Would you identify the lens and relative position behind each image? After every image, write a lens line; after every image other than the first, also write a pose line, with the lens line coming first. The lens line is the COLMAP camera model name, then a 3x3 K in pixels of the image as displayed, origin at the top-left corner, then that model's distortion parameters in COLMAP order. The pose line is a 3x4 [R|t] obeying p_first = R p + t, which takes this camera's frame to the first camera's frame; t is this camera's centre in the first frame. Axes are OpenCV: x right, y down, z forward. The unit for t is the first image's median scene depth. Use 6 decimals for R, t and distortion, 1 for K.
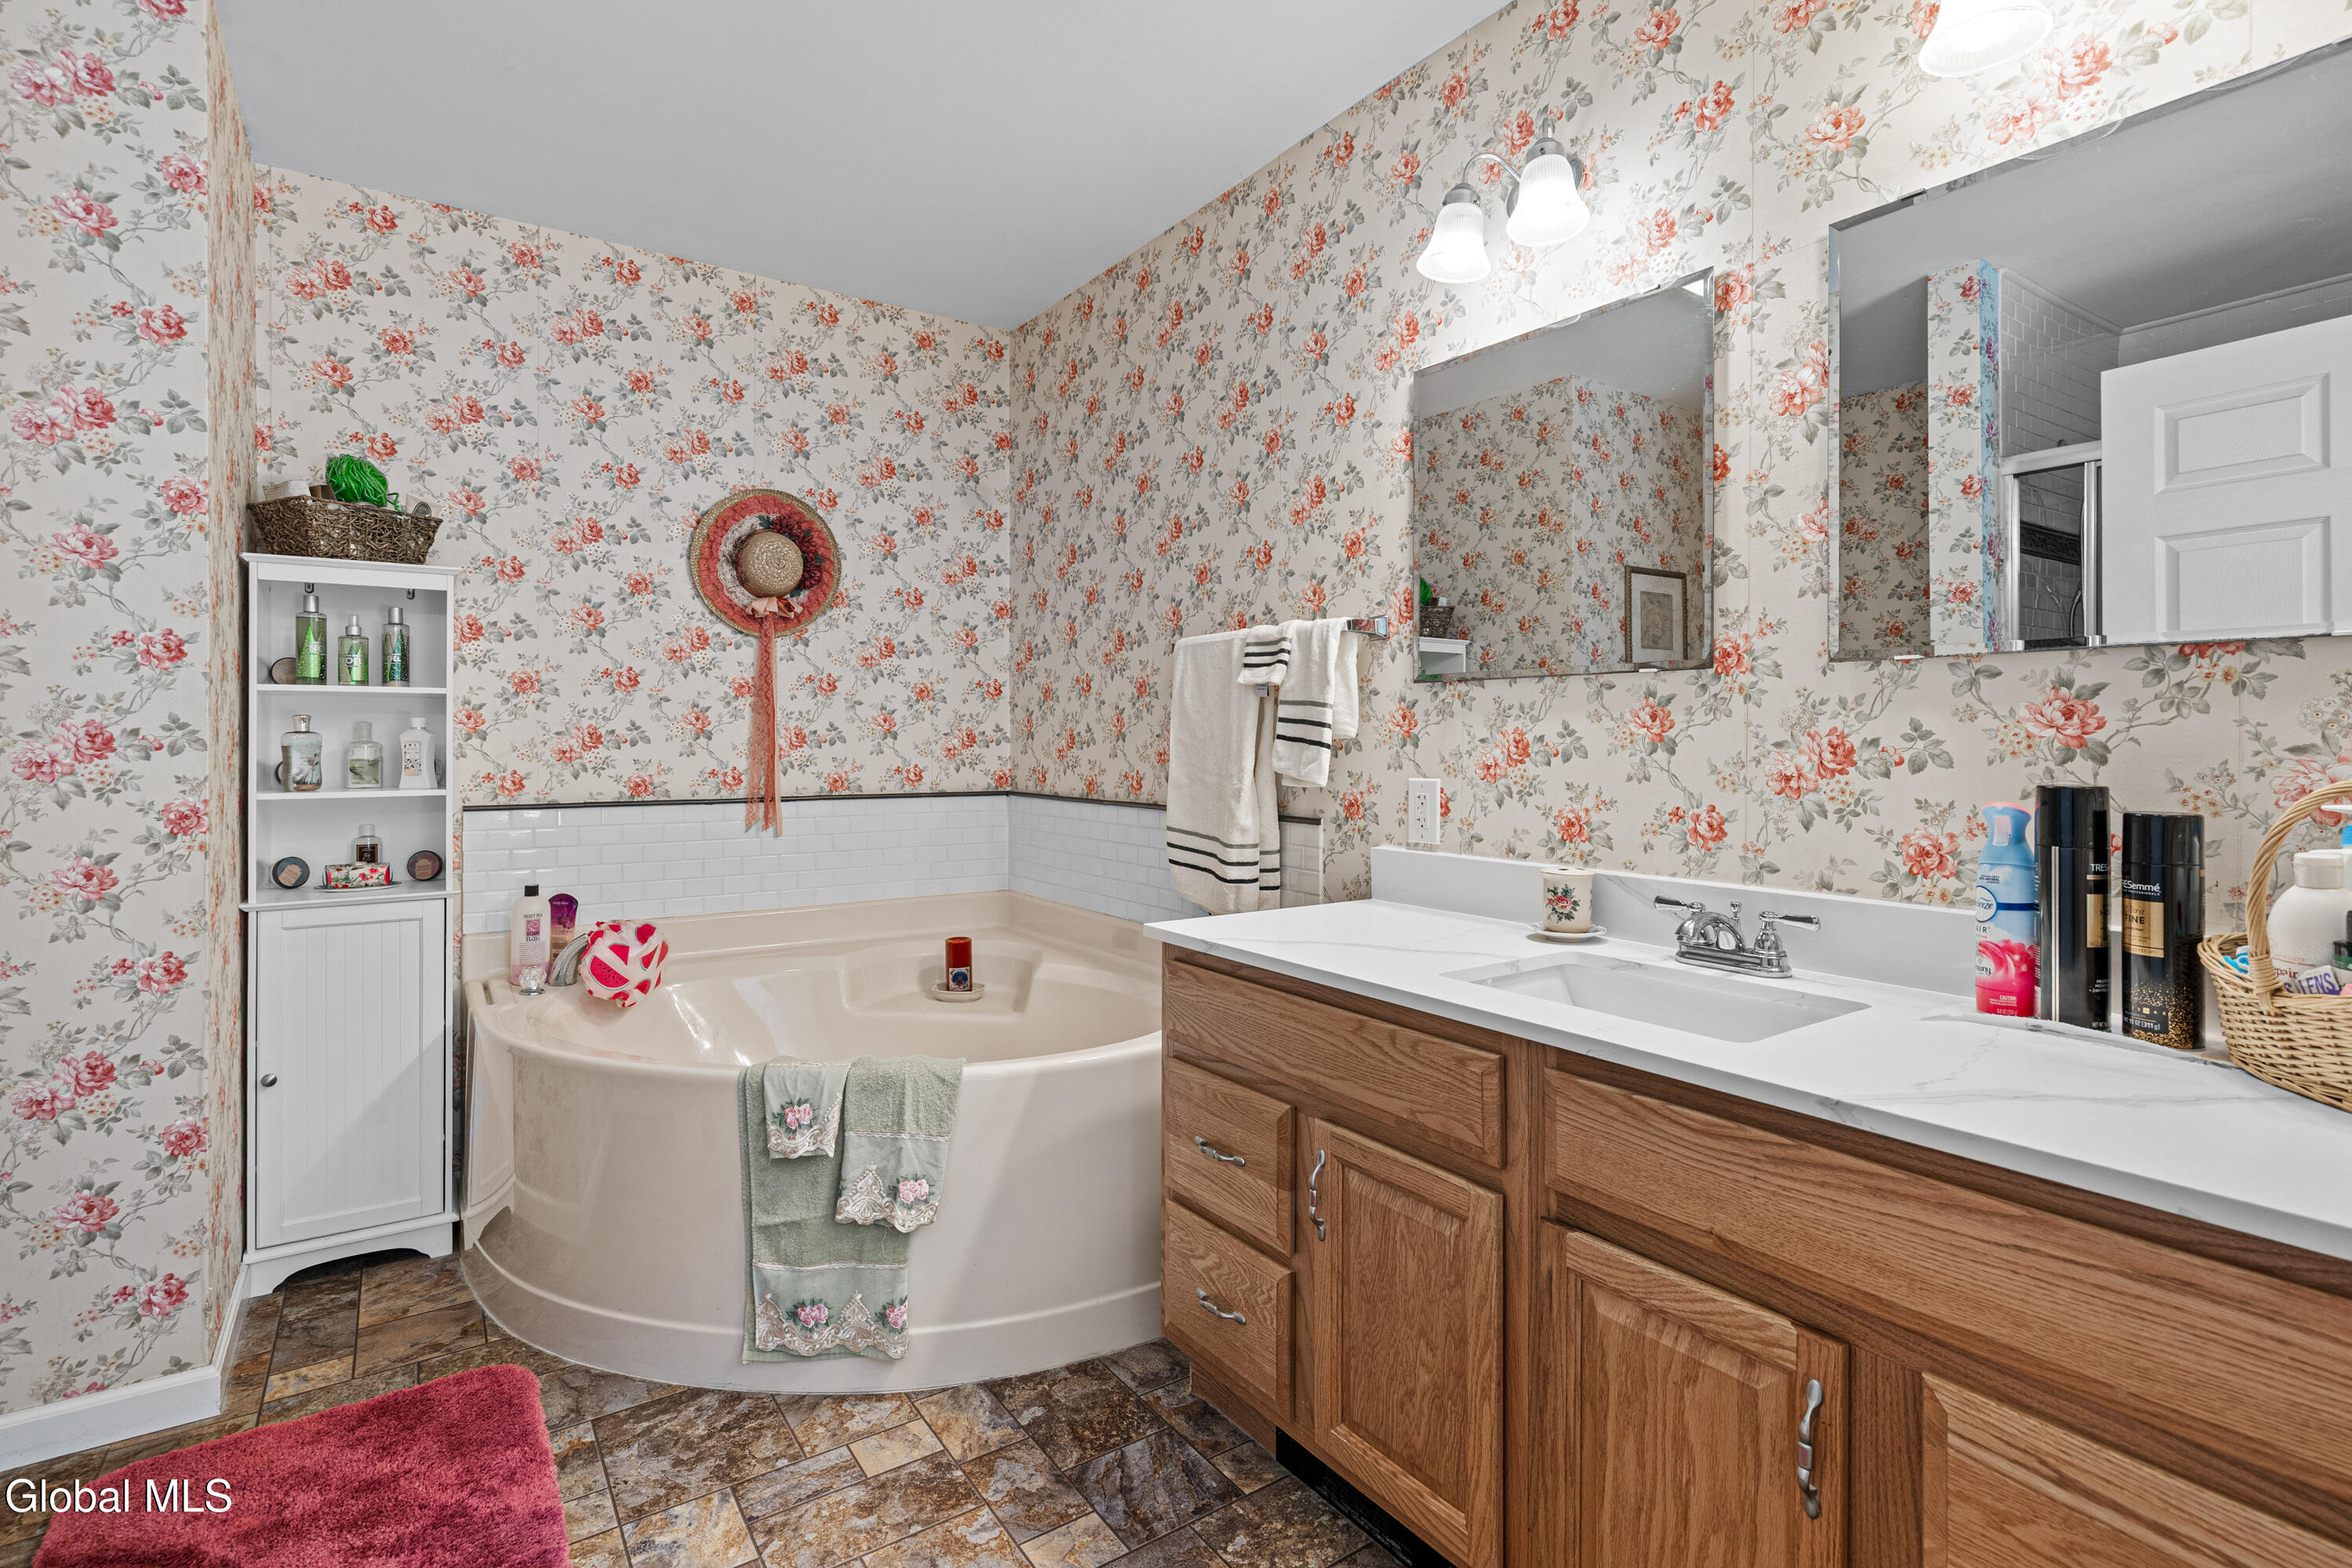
lens RADIAL K [[1096.0, 0, 1180.1], [0, 1096.0, 736.3], [0, 0, 1]] dist [-0.006277, 0.000137]
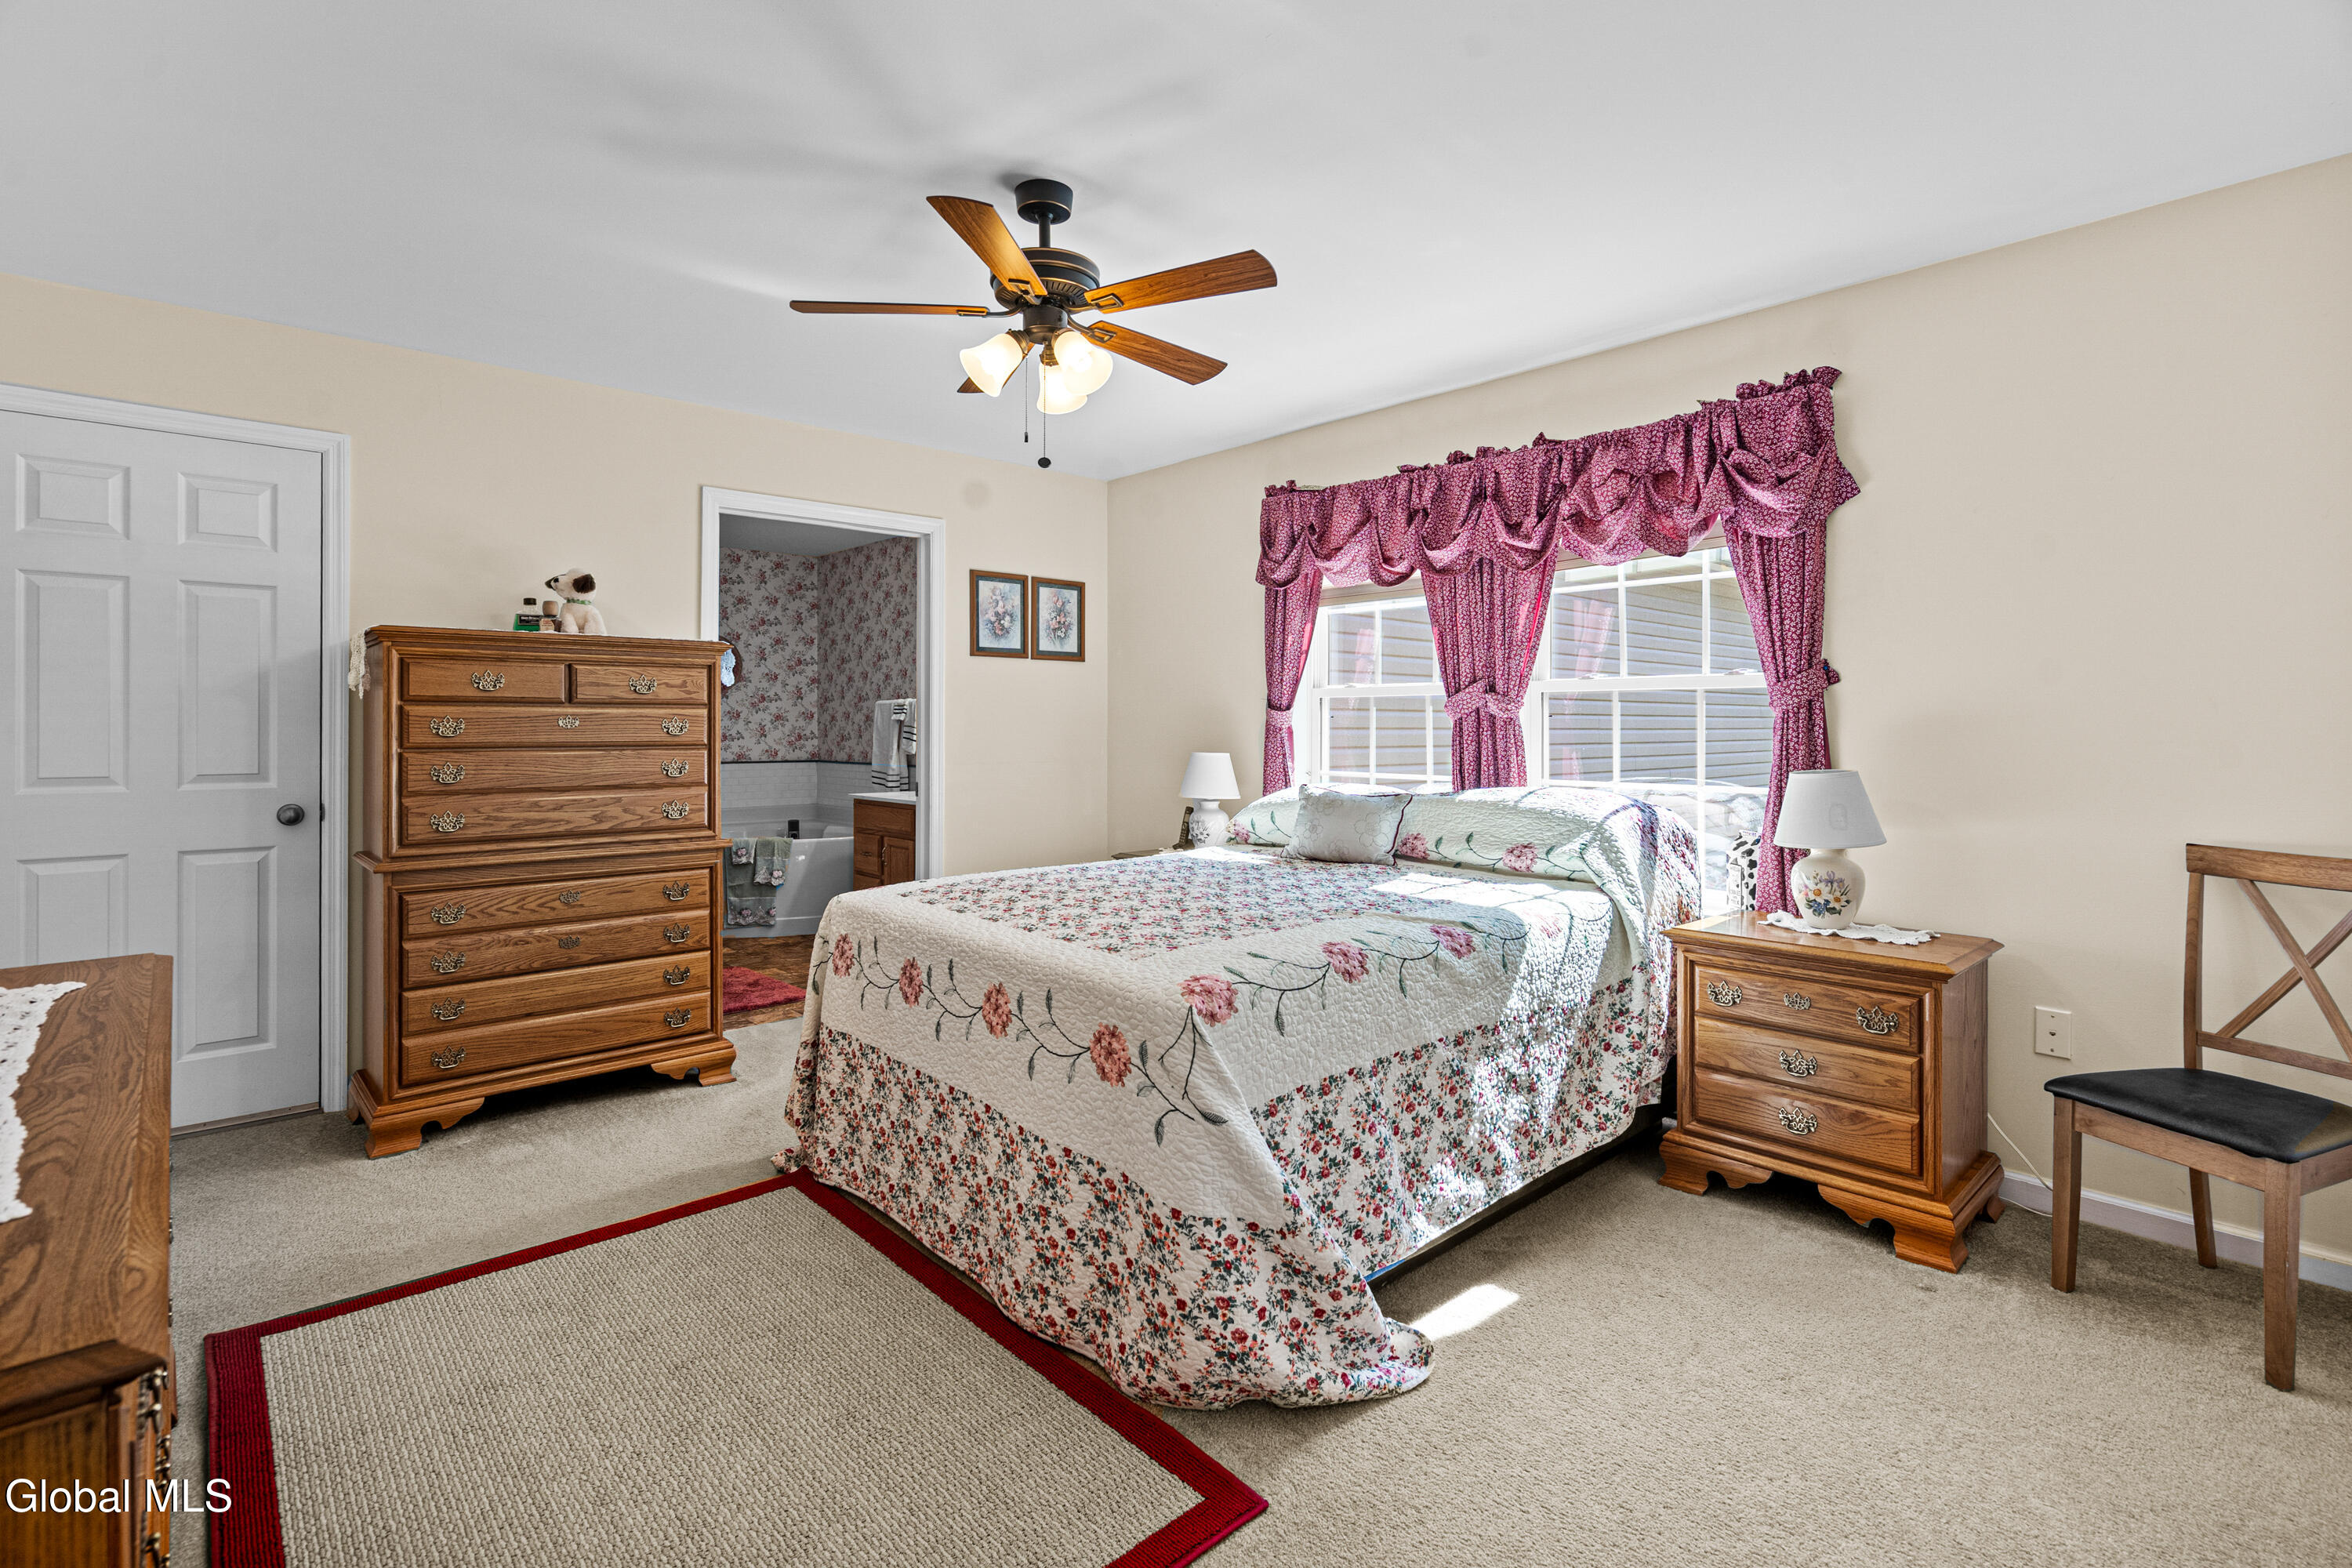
lens RADIAL K [[1096.0, 0, 1180.1], [0, 1096.0, 736.3], [0, 0, 1]] dist [-0.006277, 0.000137]
pose [[0.991223, 0.000358, 0.132198, 0.312743], [-0.001215, 0.999979, 0.006399, -0.016015], [-0.132193, -0.006503, 0.991203, -1.455779]]
